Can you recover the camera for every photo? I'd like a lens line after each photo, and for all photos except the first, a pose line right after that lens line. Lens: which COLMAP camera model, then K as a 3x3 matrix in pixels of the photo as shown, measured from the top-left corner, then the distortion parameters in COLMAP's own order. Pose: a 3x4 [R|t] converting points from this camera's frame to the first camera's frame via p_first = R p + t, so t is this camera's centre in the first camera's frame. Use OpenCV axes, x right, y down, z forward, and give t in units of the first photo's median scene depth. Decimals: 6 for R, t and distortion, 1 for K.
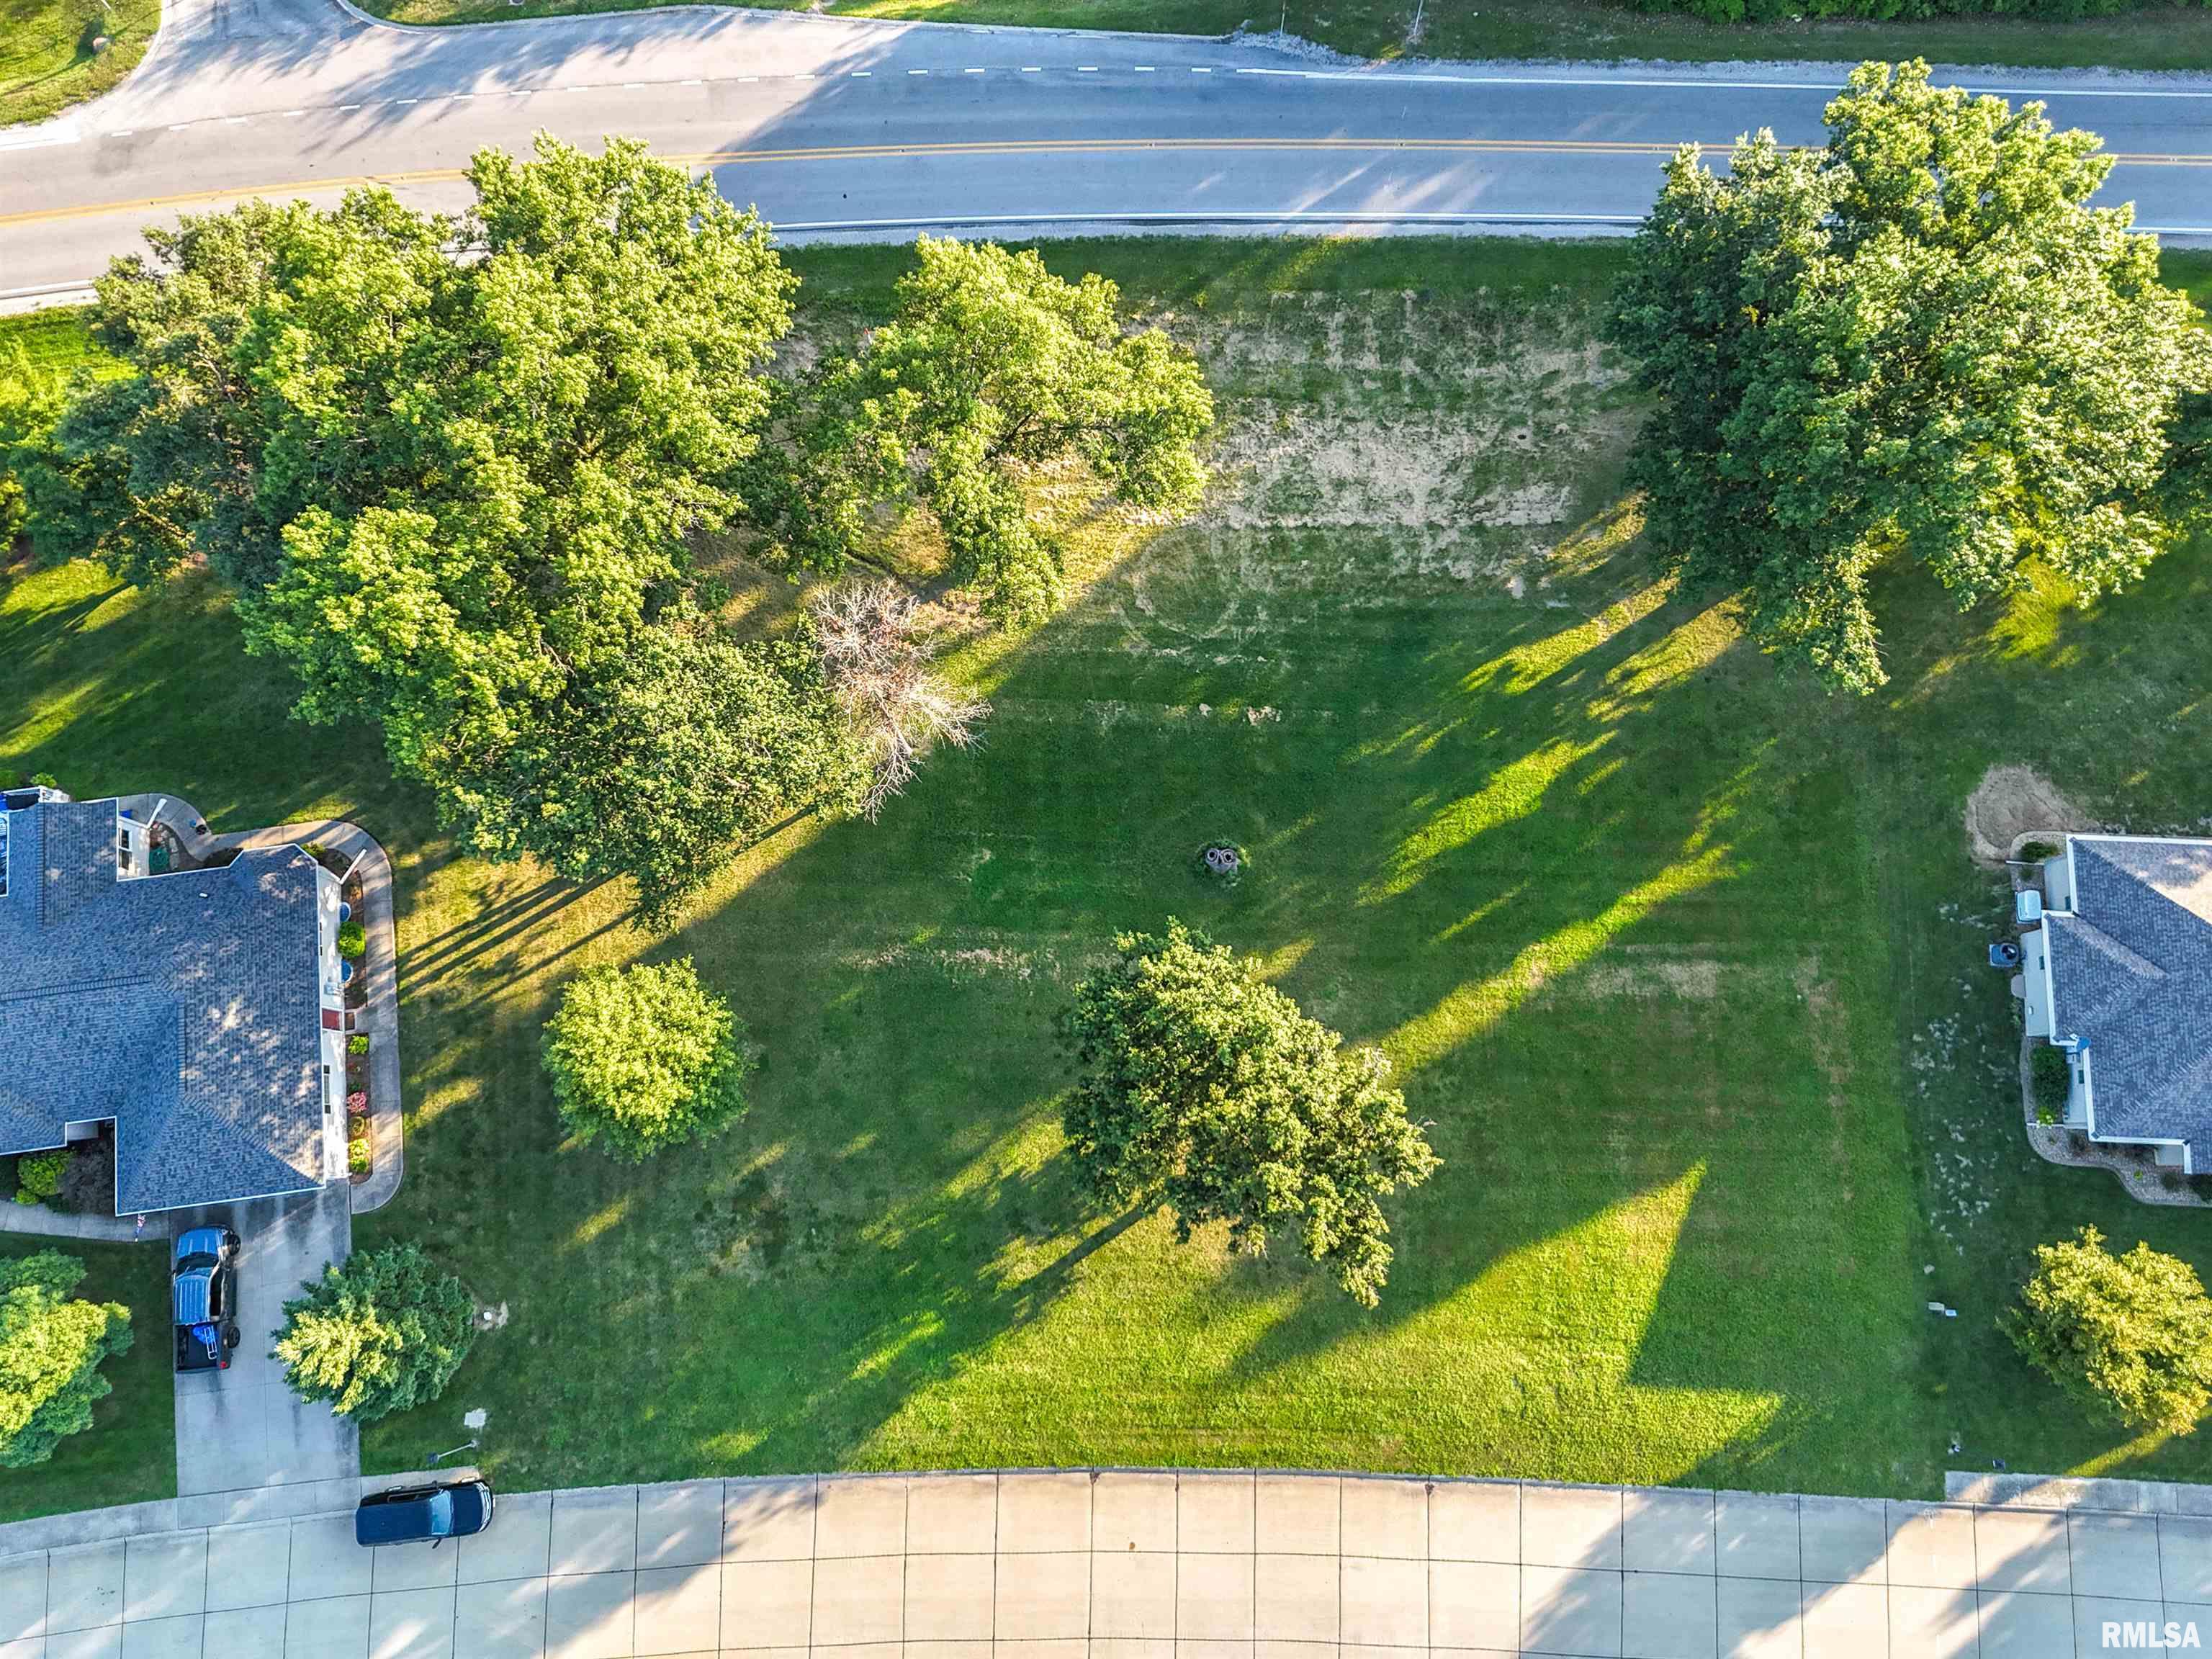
lens RADIAL K [[1633.0, 0, 1108.3], [0, 1633.0, 831.0], [0, 0, 1]] dist [0.060475, -0.052134]
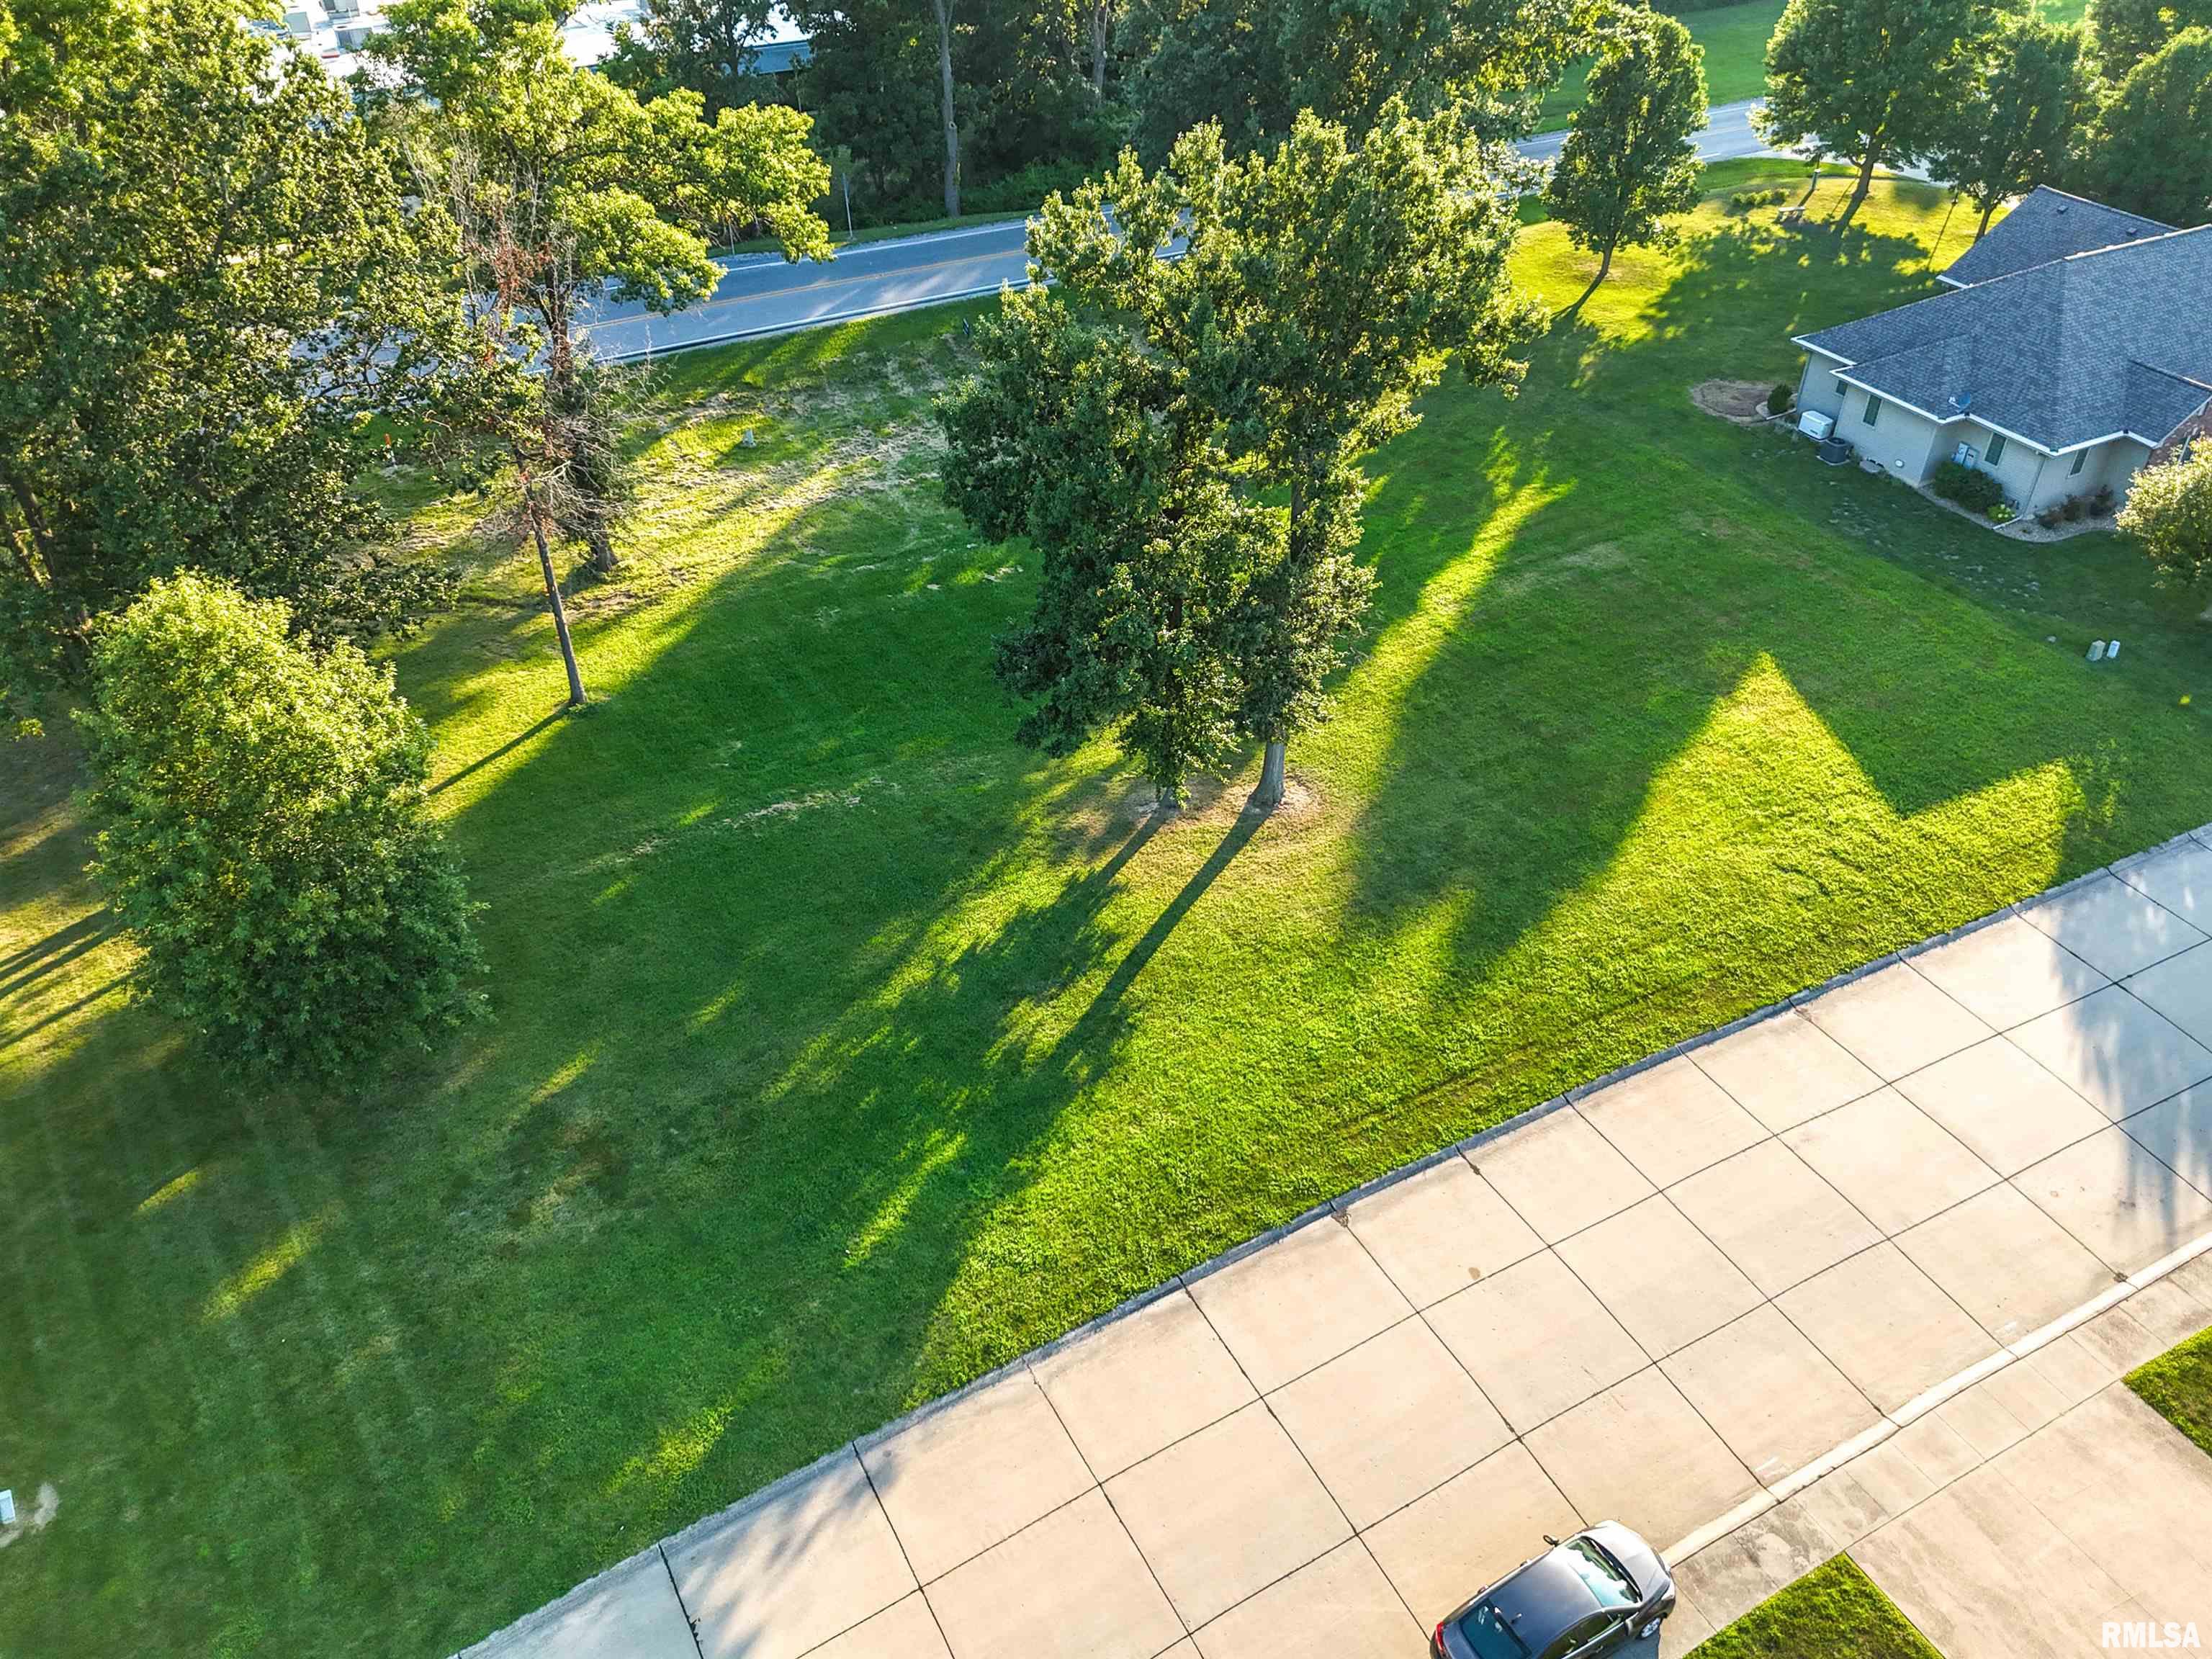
lens RADIAL K [[1633.0, 0, 1108.3], [0, 1633.0, 831.0], [0, 0, 1]] dist [0.060475, -0.052134]
pose [[0.874338, -0.286948, 0.391400, -0.243772], [0.473035, 0.684164, -0.555119, 0.558965], [-0.108491, 0.670508, 0.733927, 0.527188]]
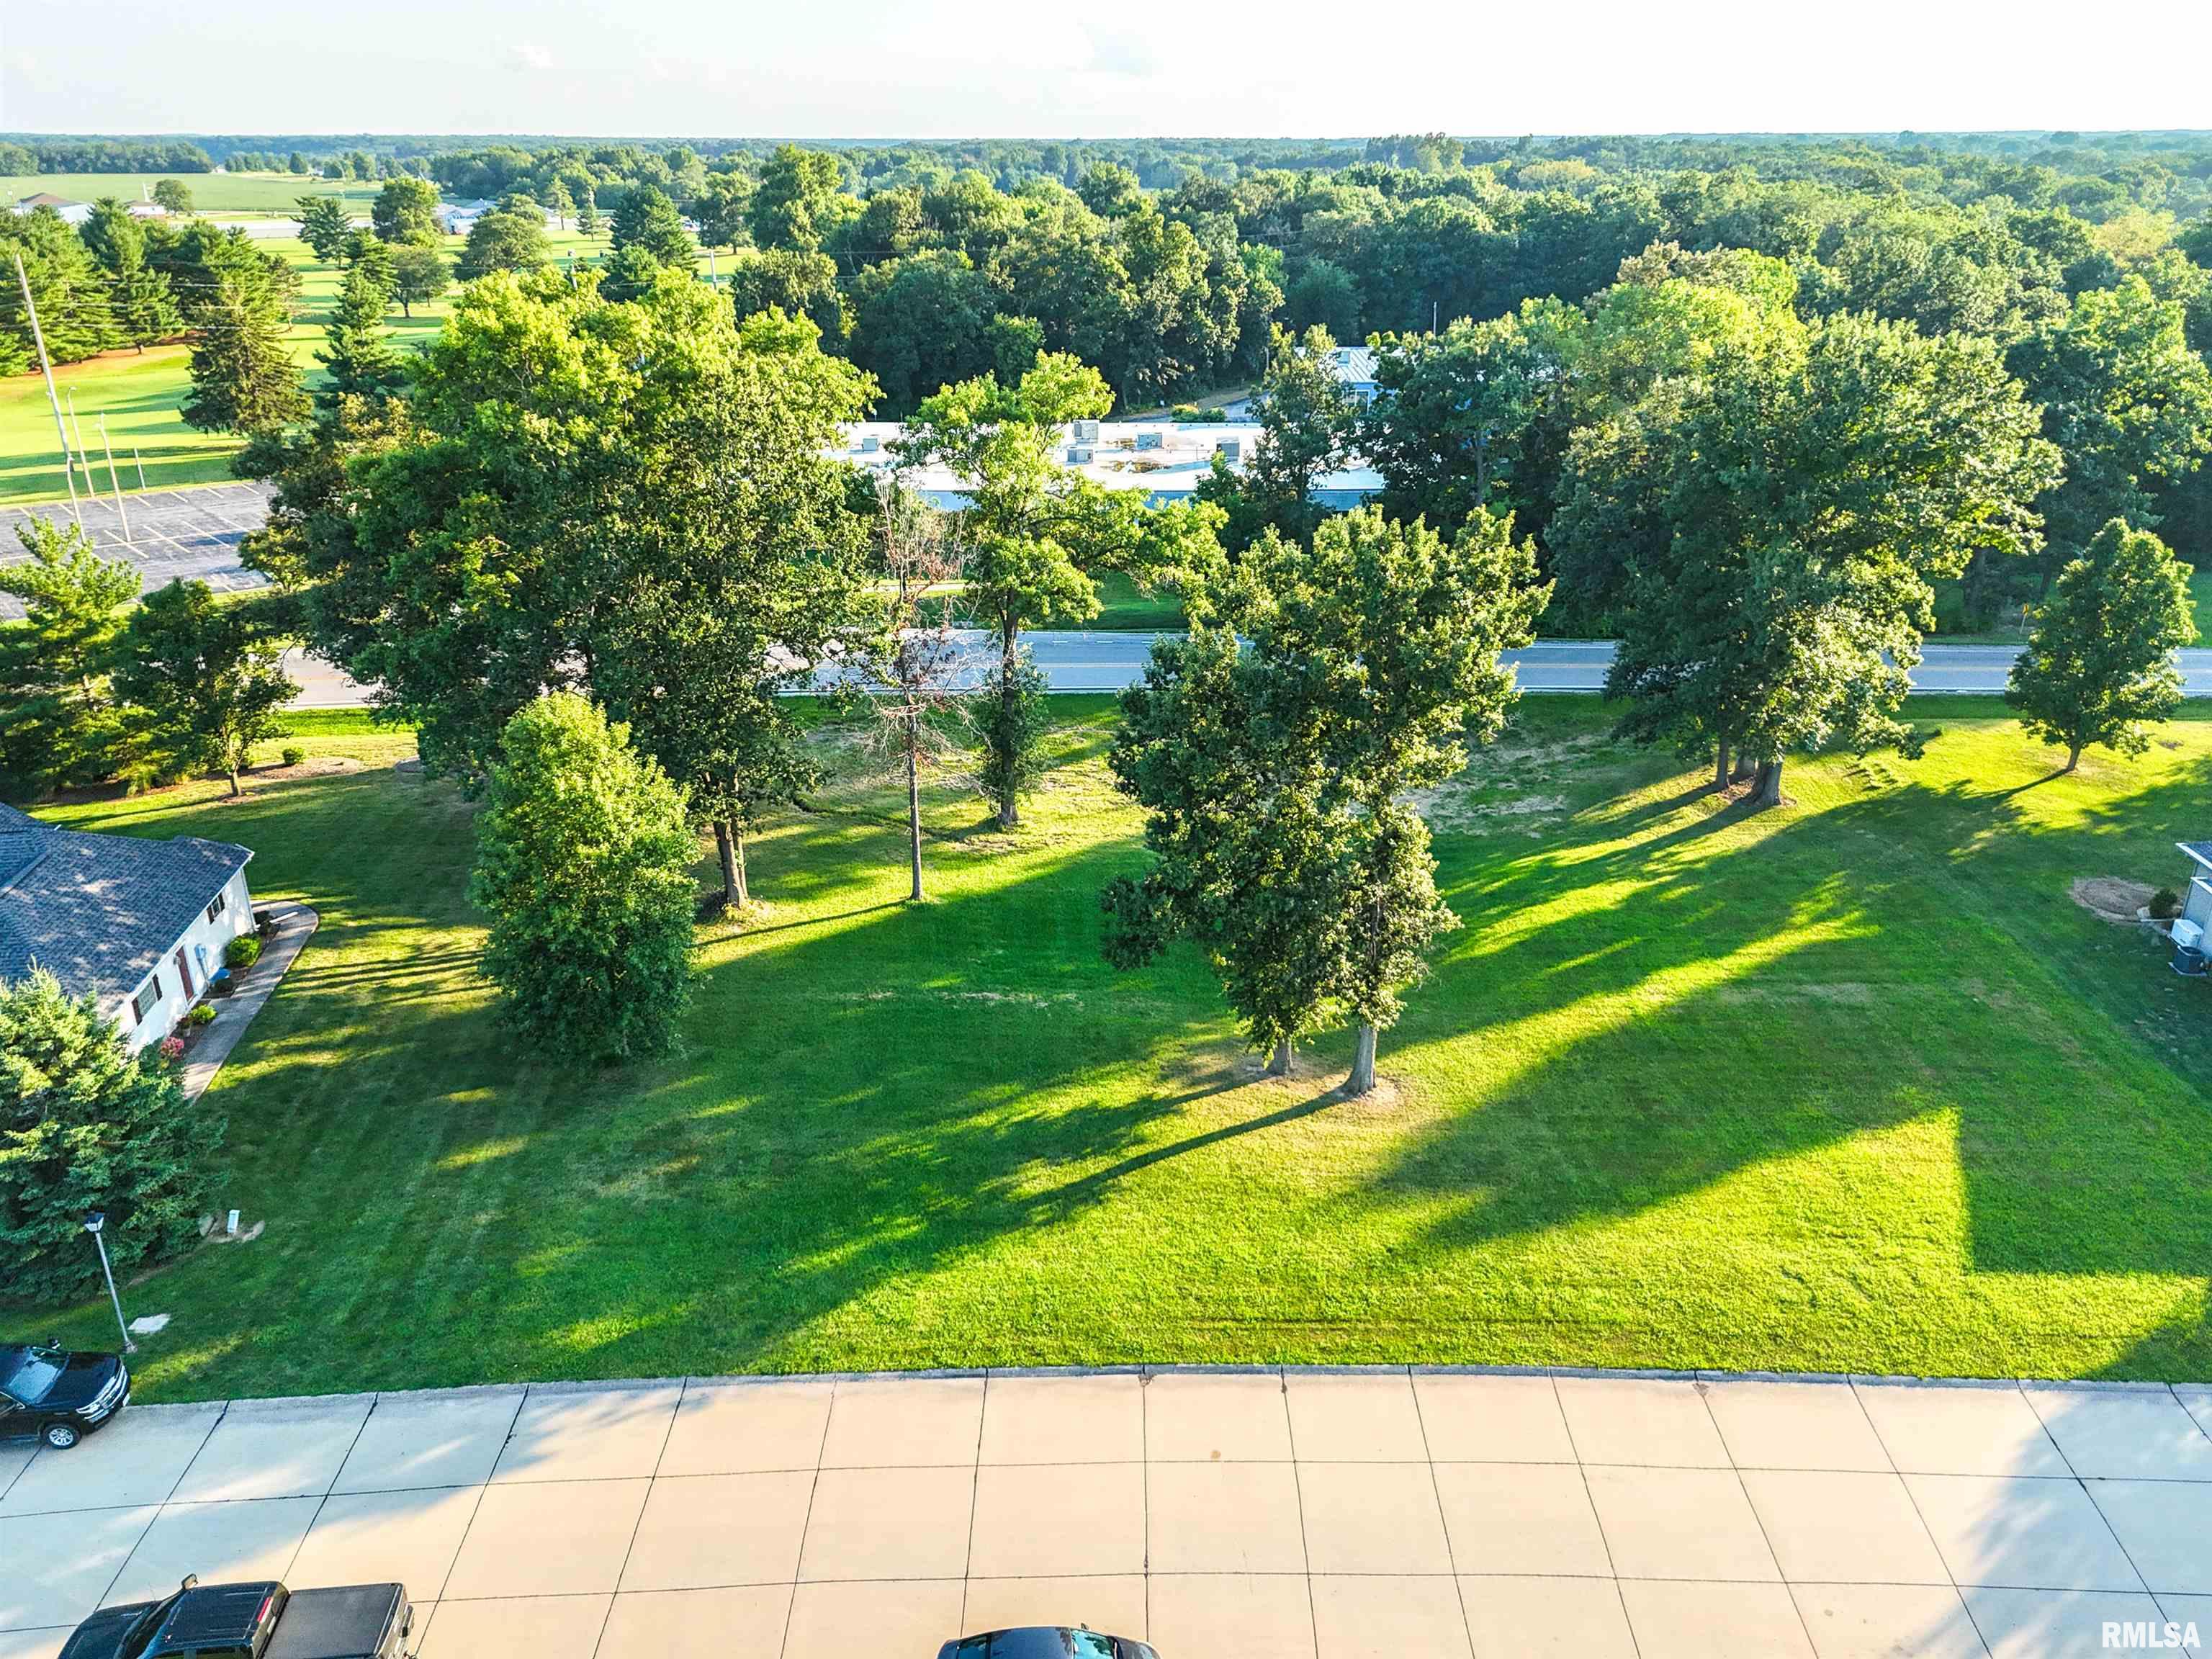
lens RADIAL K [[1633.0, 0, 1108.3], [0, 1633.0, 831.0], [0, 0, 1]] dist [0.060475, -0.052134]
pose [[0.999791, 0.012129, 0.016444, -0.034379], [0.006648, 0.567858, -0.823100, 0.765745], [-0.019321, 0.823037, 0.567659, 0.484152]]
